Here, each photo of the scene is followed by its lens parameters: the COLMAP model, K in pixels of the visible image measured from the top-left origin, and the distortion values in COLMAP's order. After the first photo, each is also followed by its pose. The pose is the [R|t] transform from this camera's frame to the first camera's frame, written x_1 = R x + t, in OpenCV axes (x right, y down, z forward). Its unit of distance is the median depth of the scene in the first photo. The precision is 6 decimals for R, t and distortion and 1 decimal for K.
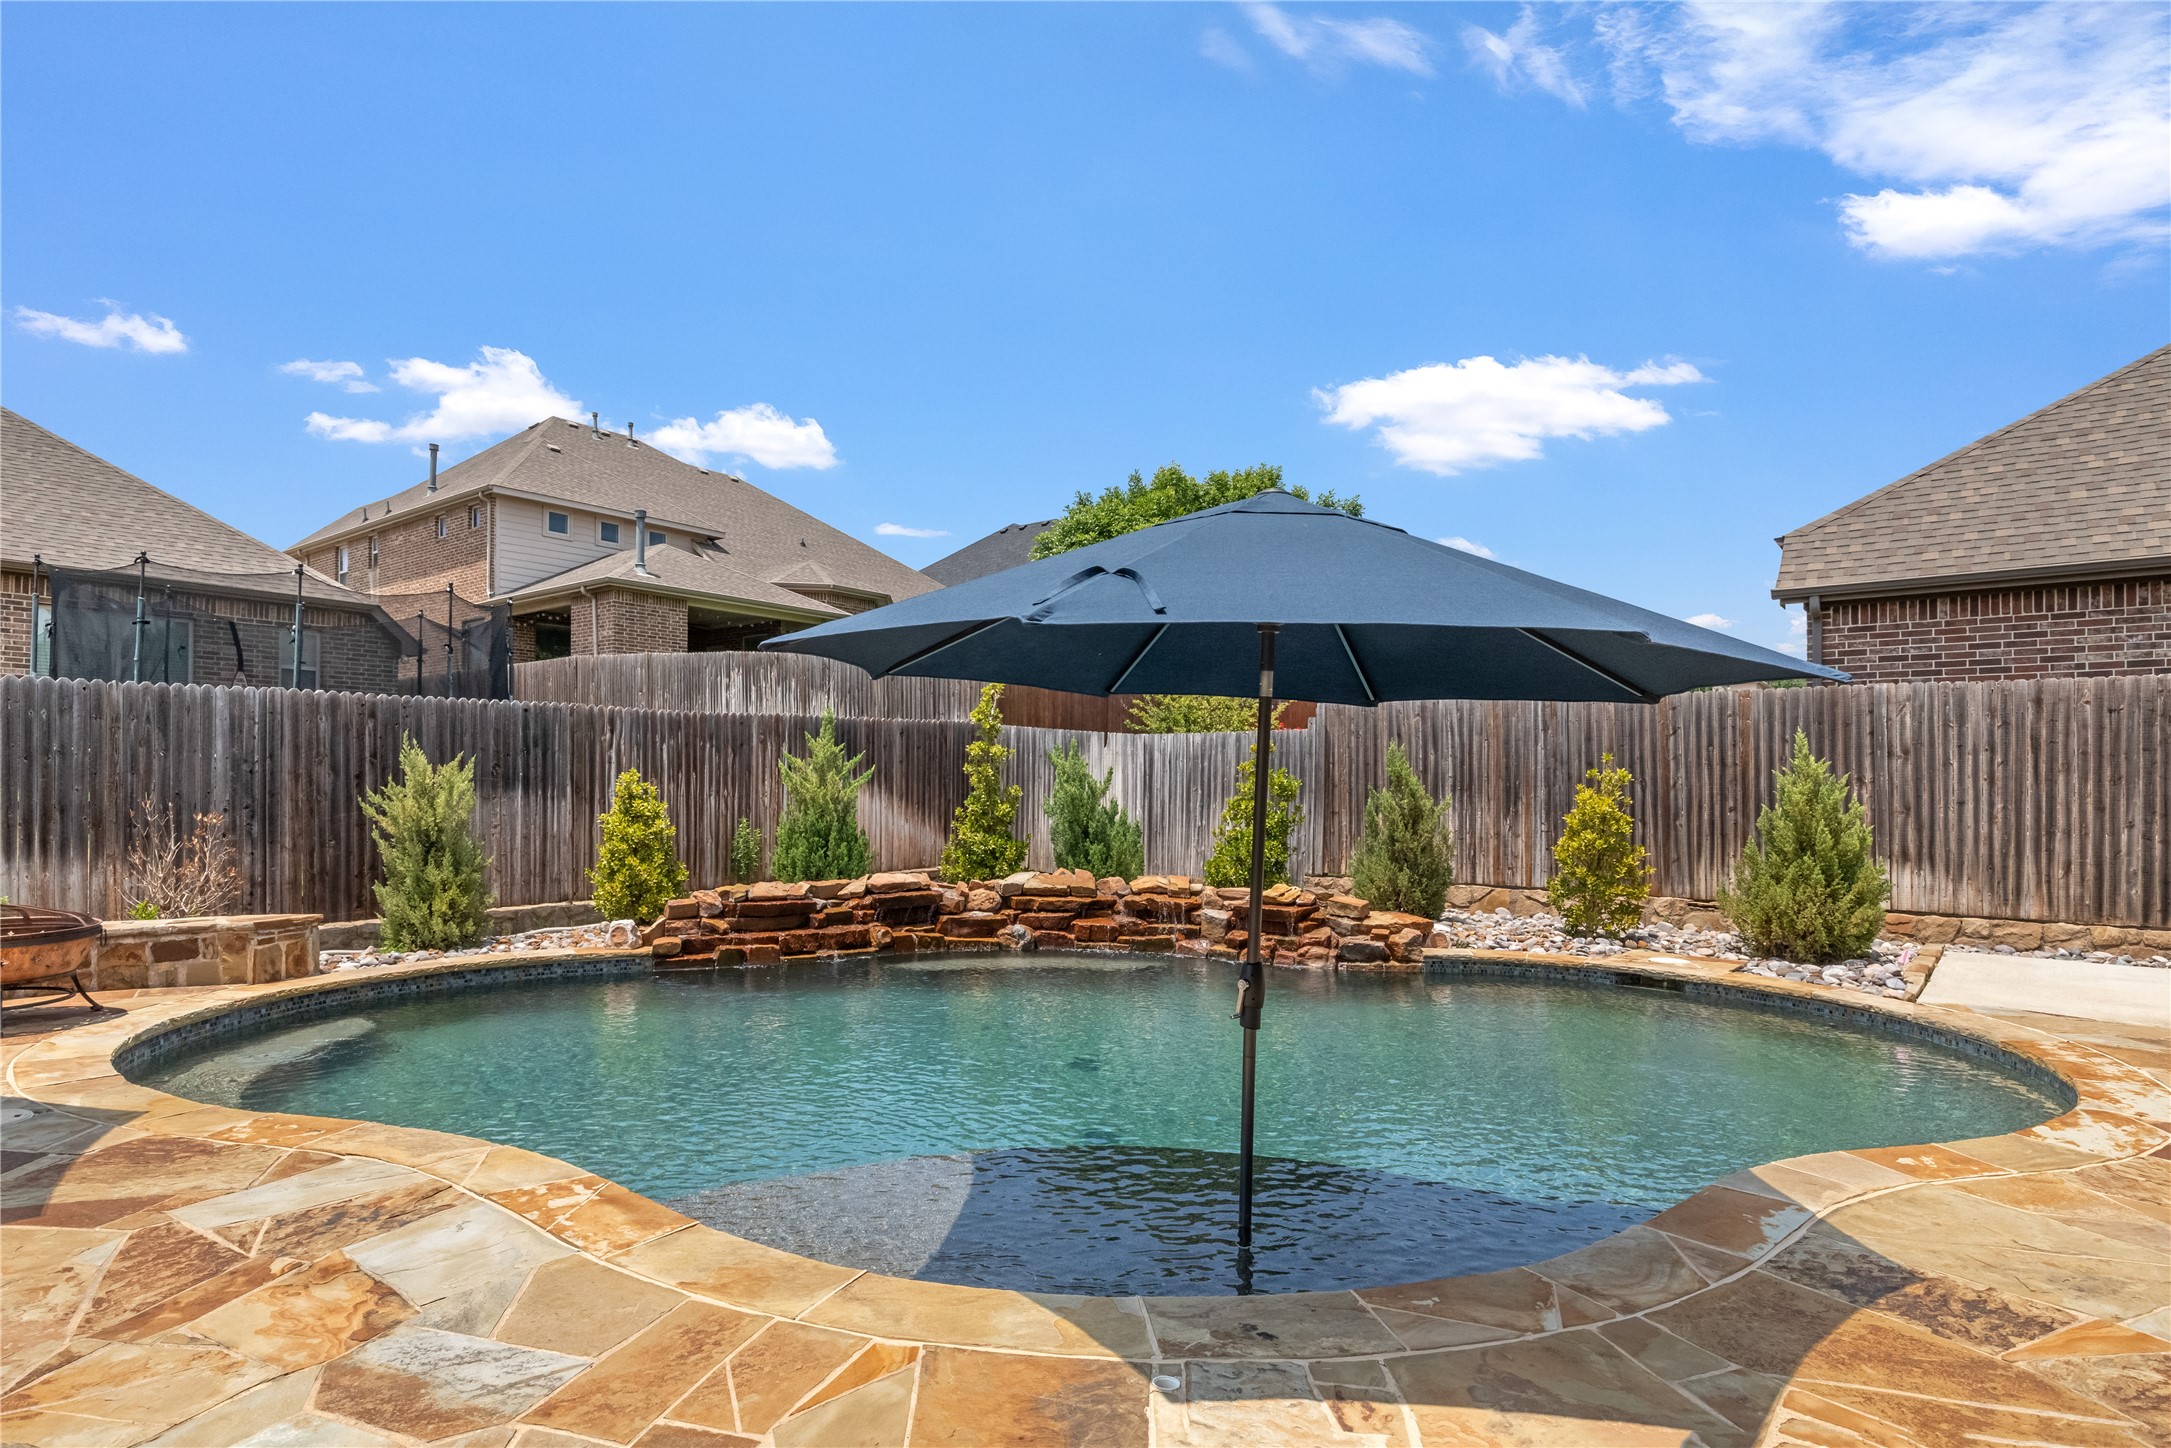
lens RADIAL K [[1123.6, 0, 1085.6], [0, 1123.6, 795.8], [0, 0, 1]] dist [-0.000575, -0.000311]
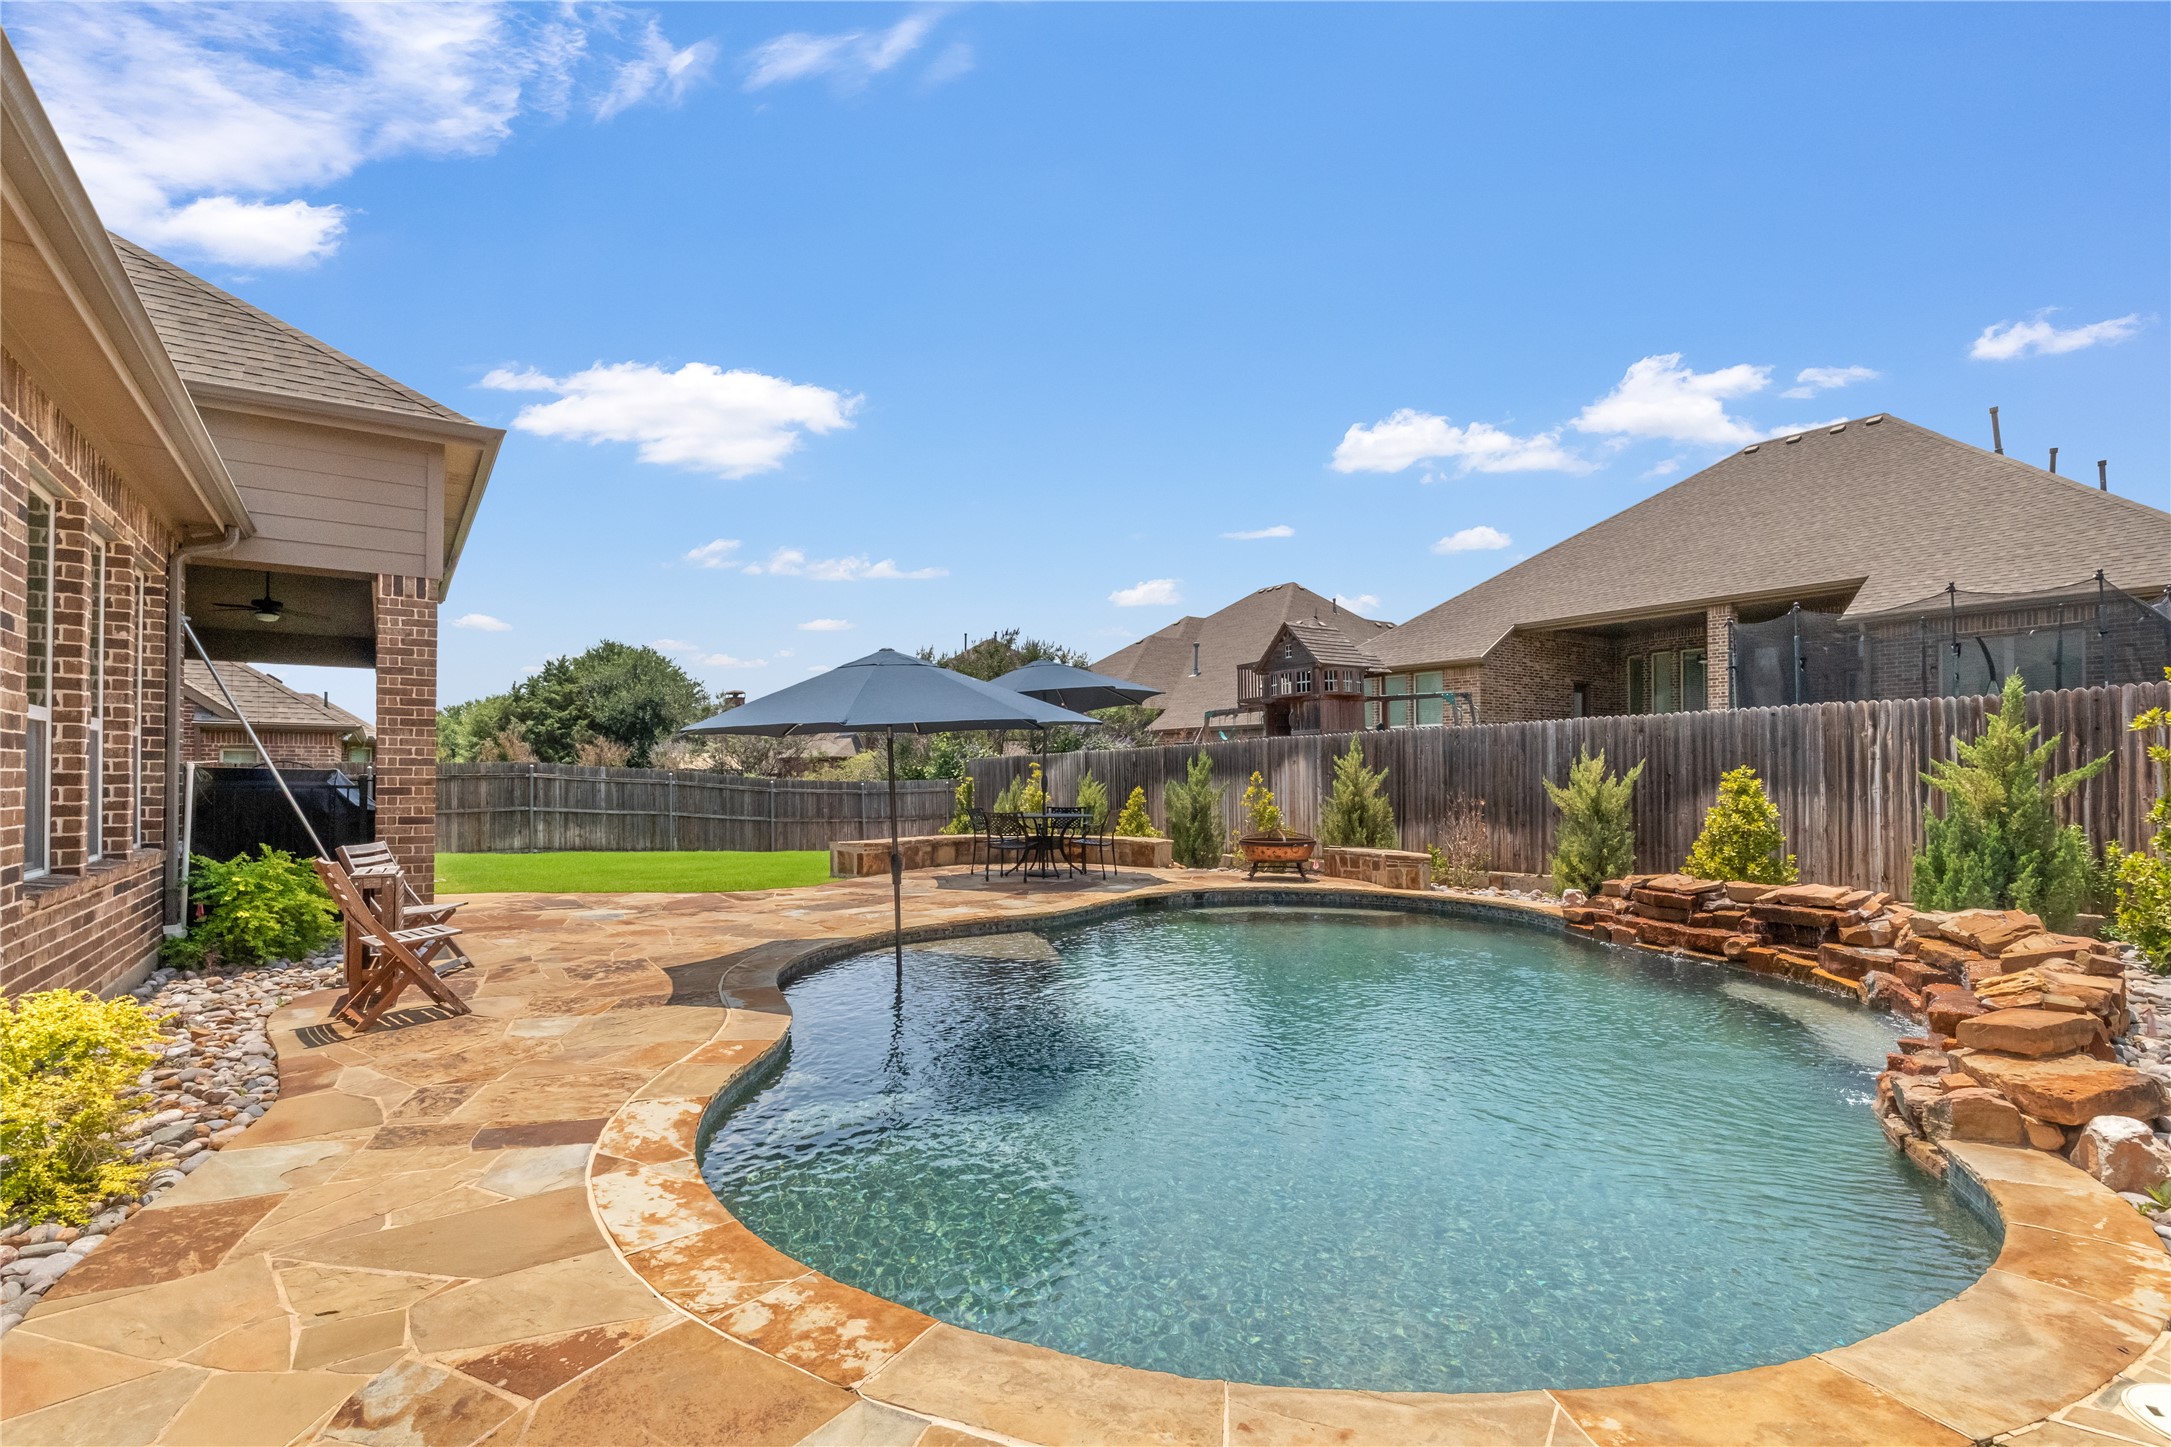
lens RADIAL K [[1011.2, 0, 1082.5], [0, 1011.2, 782.3], [0, 0, 1]] dist [-0.000304, 0.000209]
pose [[-0.296030, -0.004611, -0.955168, 0.710326], [-0.010726, 0.999941, -0.001503, -0.000473], [0.955119, 0.009800, -0.296062, 0.701441]]
